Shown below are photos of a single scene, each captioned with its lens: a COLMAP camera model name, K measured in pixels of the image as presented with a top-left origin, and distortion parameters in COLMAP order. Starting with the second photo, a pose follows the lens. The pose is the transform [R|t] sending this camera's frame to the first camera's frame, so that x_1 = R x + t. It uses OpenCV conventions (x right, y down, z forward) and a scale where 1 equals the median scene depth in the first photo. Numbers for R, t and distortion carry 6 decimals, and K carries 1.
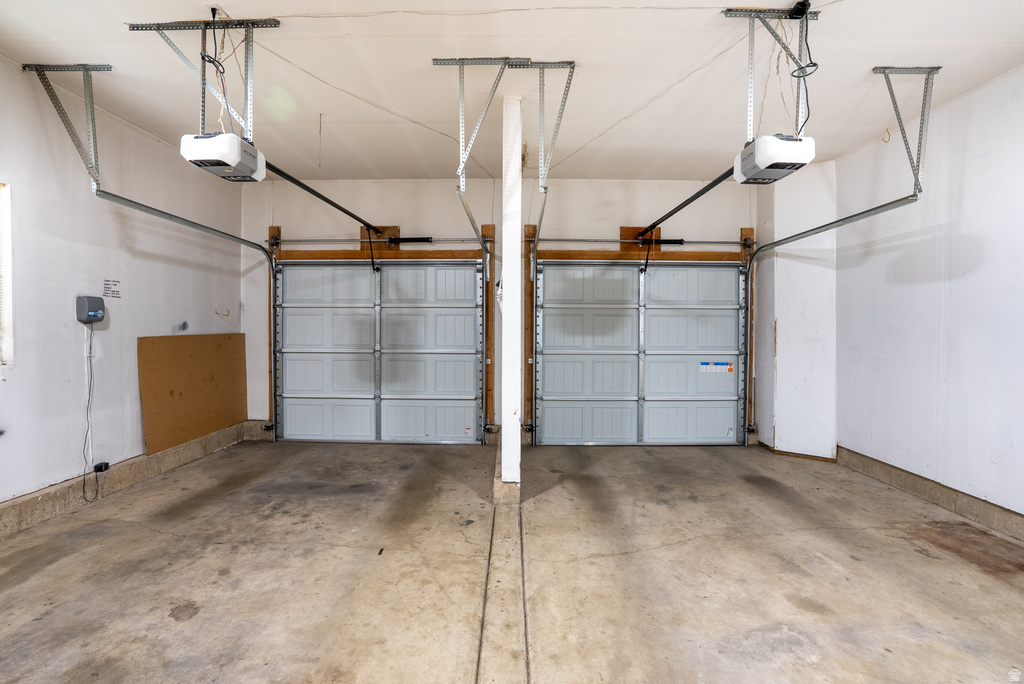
lens RADIAL K [[498.5, 0, 510.1], [0, 498.5, 331.9], [0, 0, 1]] dist [-0.066061, 0.027190]
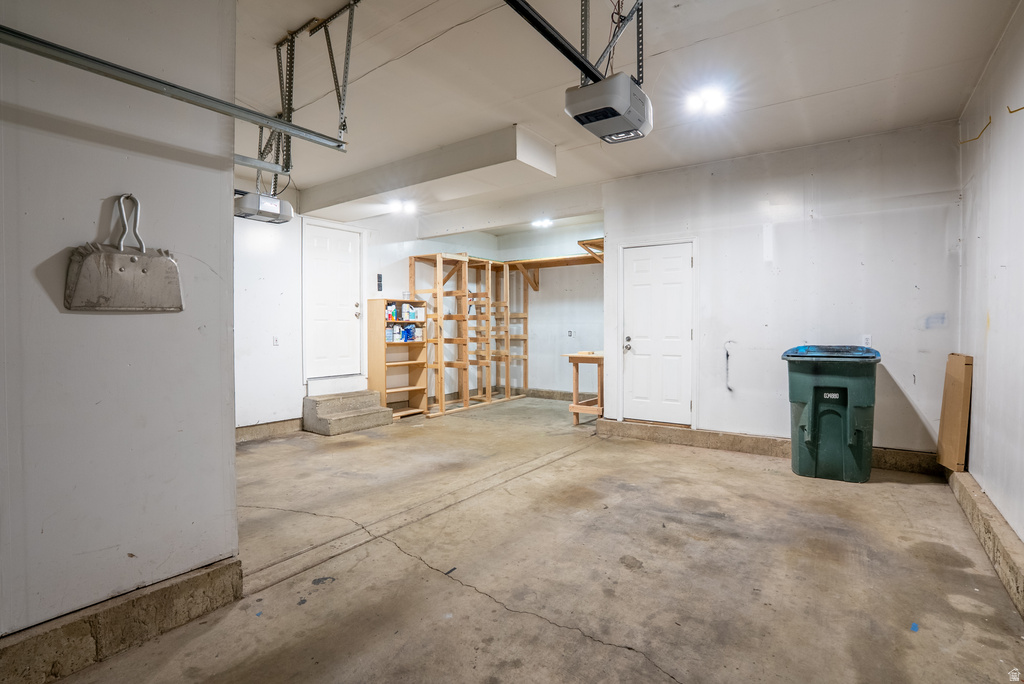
lens RADIAL K [[498.5, 0, 510.1], [0, 498.5, 331.9], [0, 0, 1]] dist [-0.066061, 0.027190]
pose [[-0.828534, -0.008284, 0.559877, -0.933963], [0.003893, 0.999781, 0.020553, -0.012546], [-0.559925, 0.019208, -0.828321, 1.830584]]
